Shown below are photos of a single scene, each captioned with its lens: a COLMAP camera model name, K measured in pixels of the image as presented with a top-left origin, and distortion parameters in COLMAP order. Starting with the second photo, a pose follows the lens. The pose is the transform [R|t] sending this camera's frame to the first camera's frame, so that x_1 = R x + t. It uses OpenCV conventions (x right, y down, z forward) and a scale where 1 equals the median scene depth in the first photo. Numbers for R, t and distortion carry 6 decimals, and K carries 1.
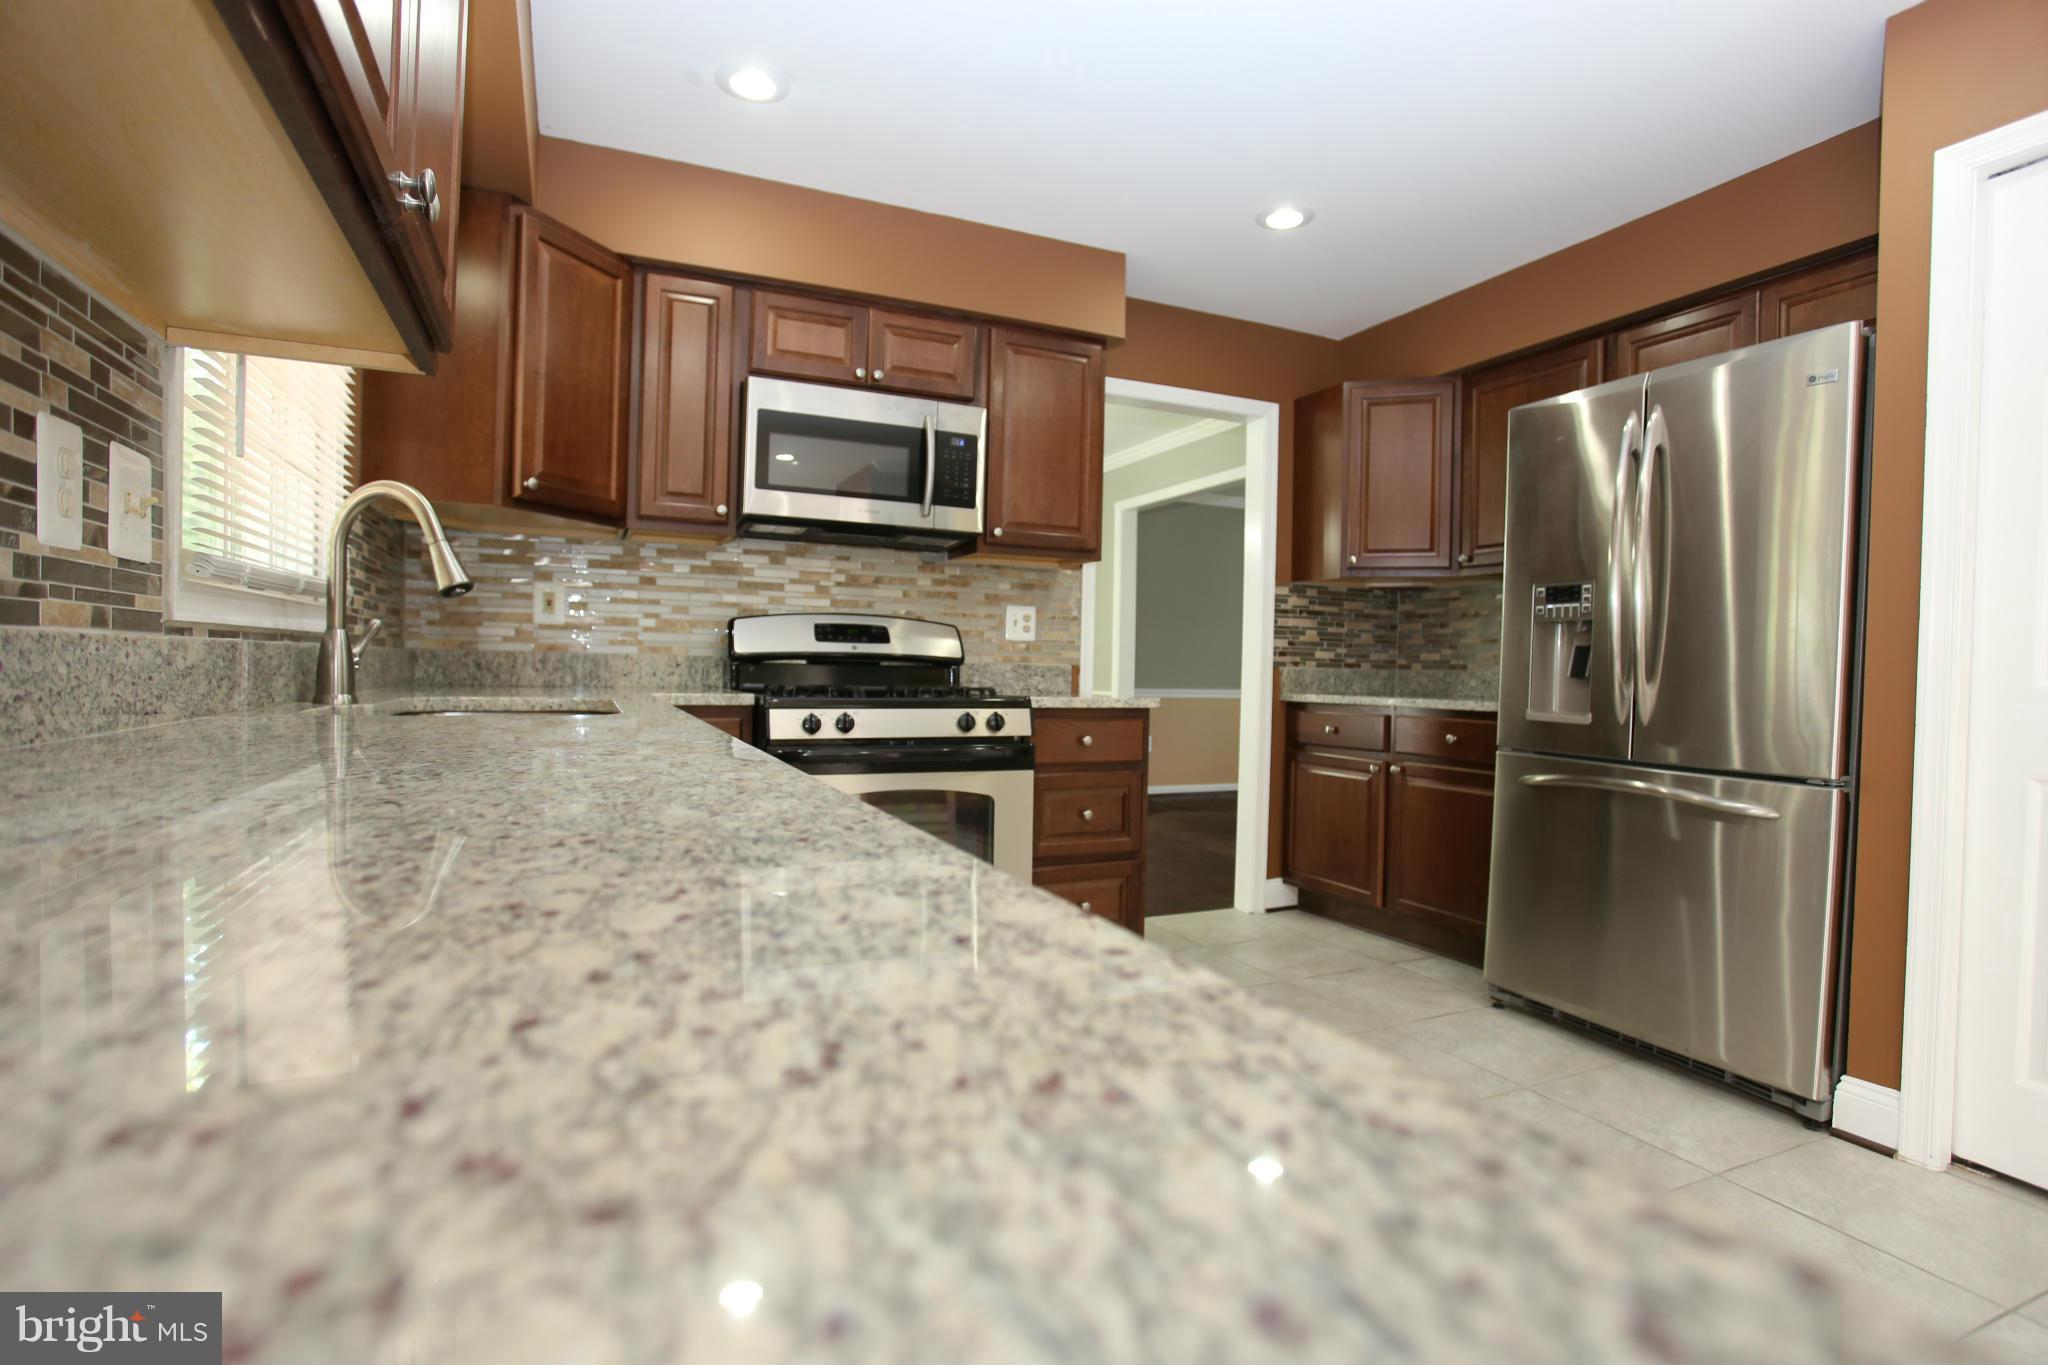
lens RADIAL K [[996.1, 0, 996.1], [0, 996.1, 687.3], [0, 0, 1]] dist [-0.082607, 0.047473]
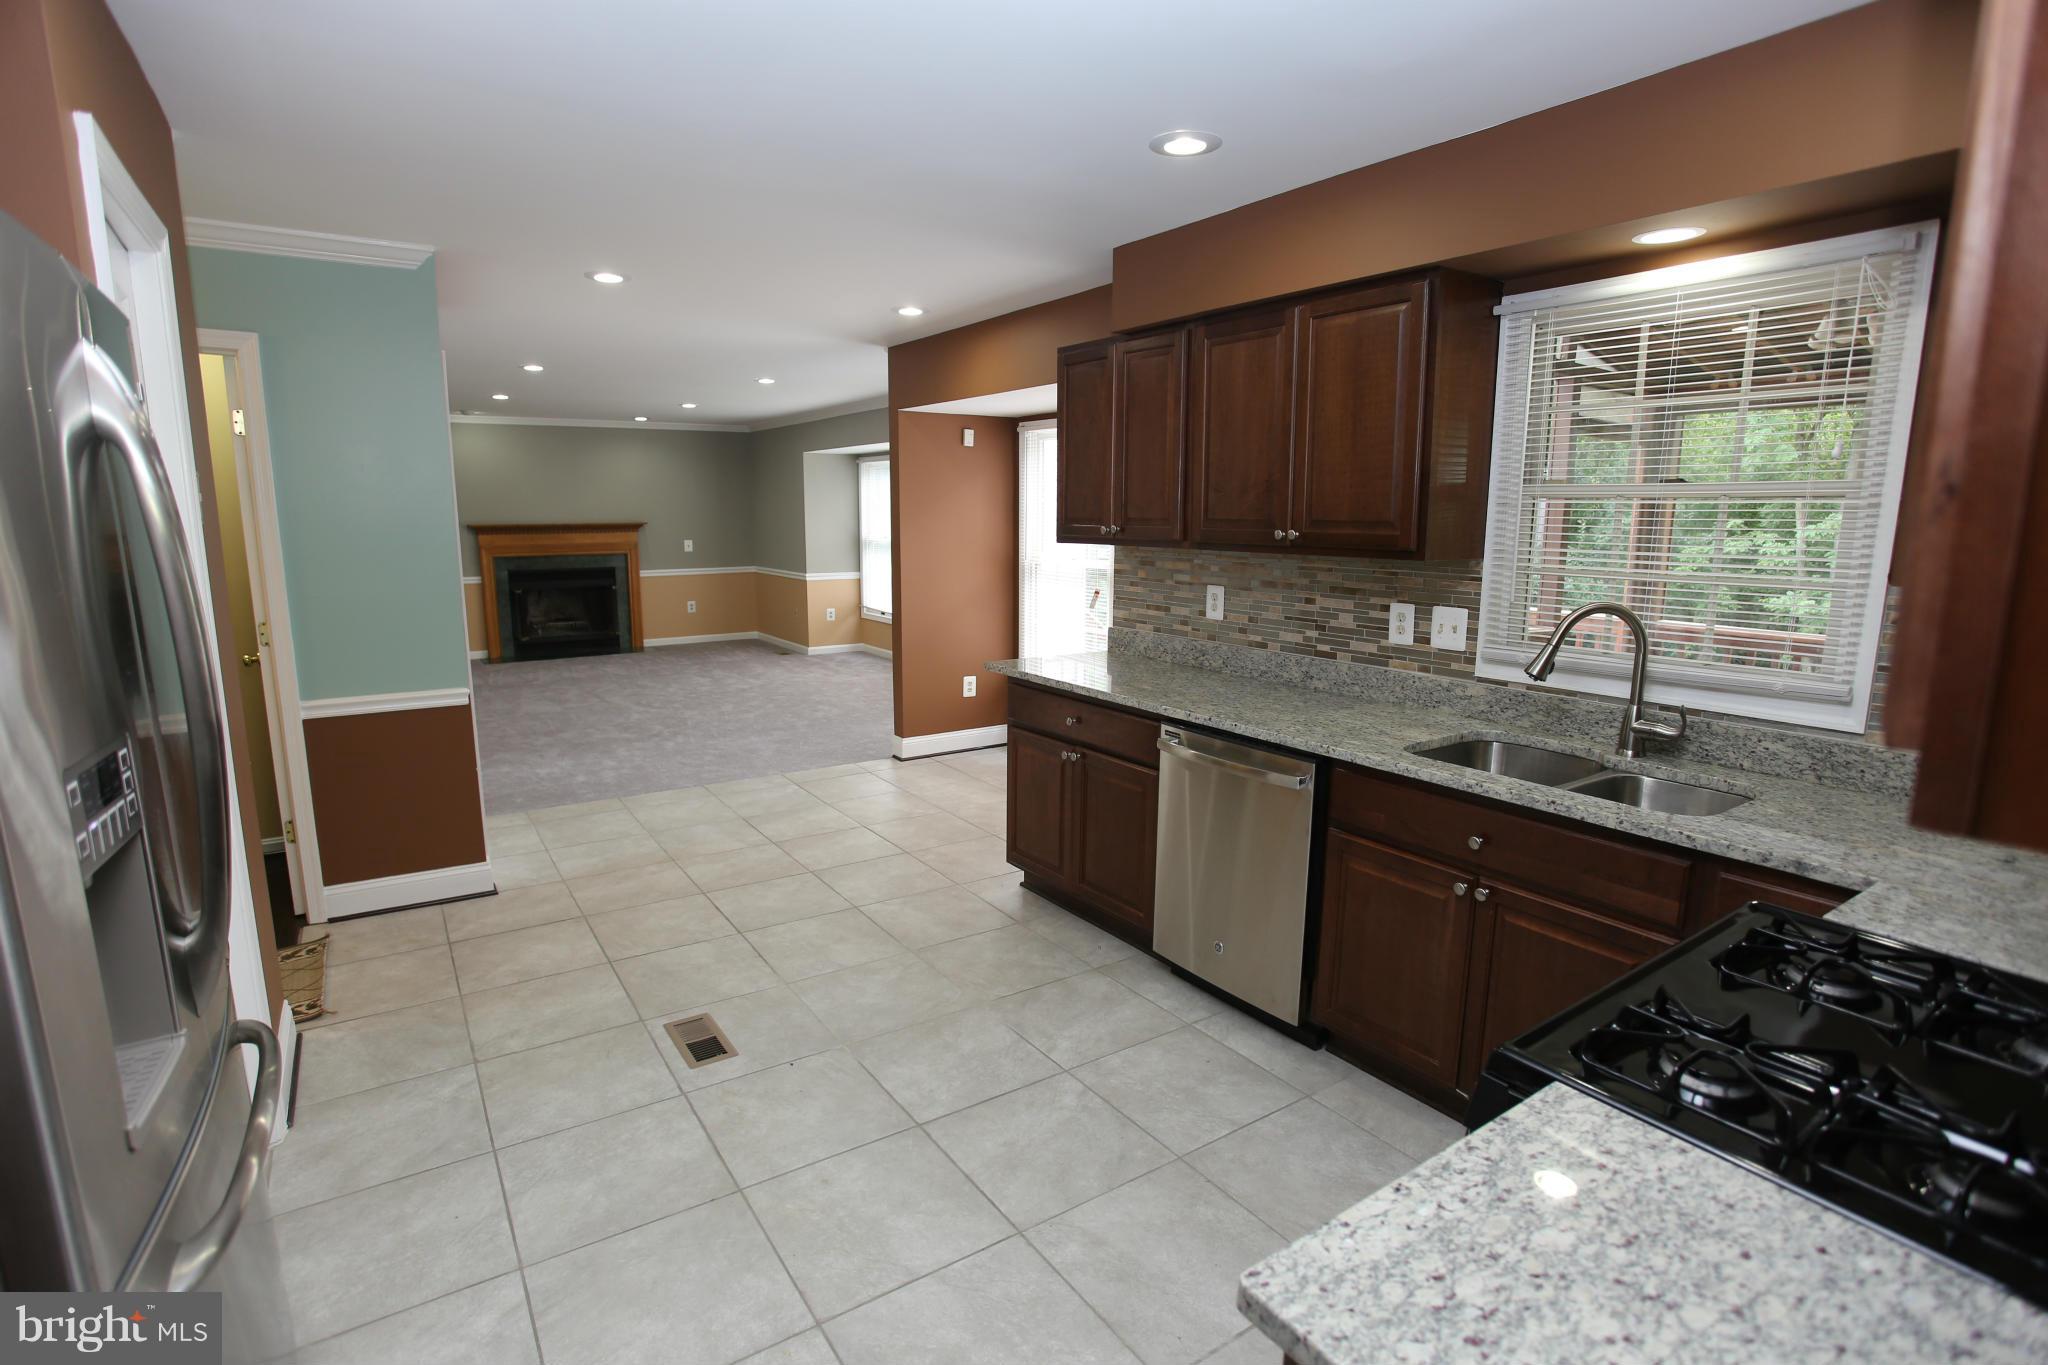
lens RADIAL K [[995.0, 0, 1024.0], [0, 995.0, 682.5], [0, 0, 1]] dist [-0.035326, 0.001280]
pose [[-0.981096, 0.009774, -0.193273, 0.264384], [-0.027901, 0.981144, 0.191252, -0.188298], [0.191498, 0.193029, -0.962324, 1.211070]]
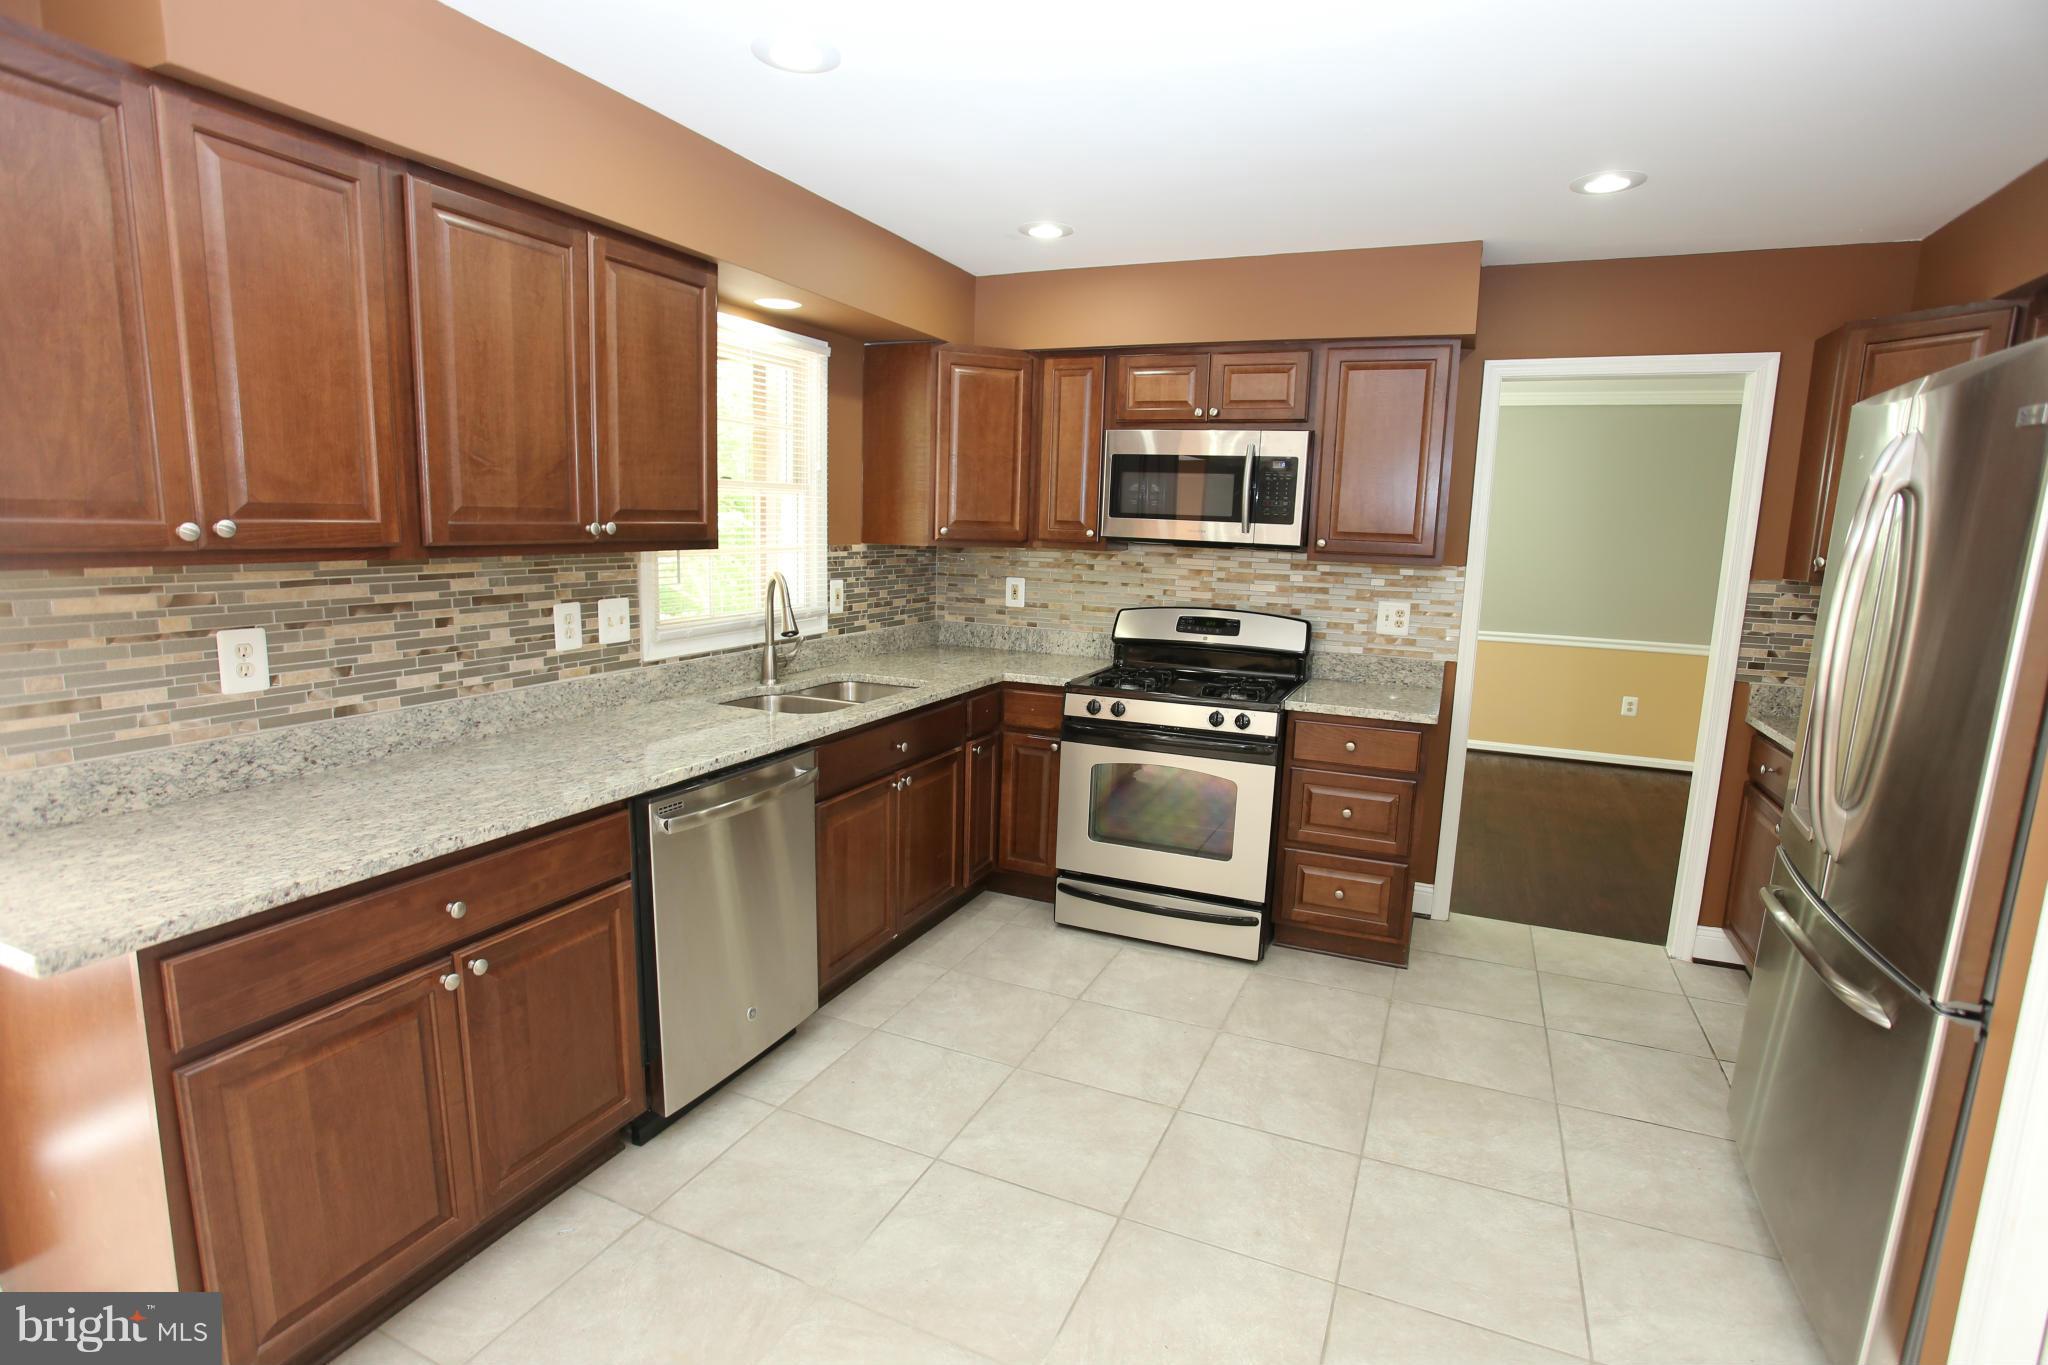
lens RADIAL K [[995.0, 0, 1024.0], [0, 995.0, 682.5], [0, 0, 1]] dist [-0.035326, 0.001280]
pose [[0.680317, 0.114504, -0.723918, 0.605308], [-0.027946, 0.991055, 0.130494, -0.141844], [0.732385, -0.068547, 0.677432, 0.012706]]
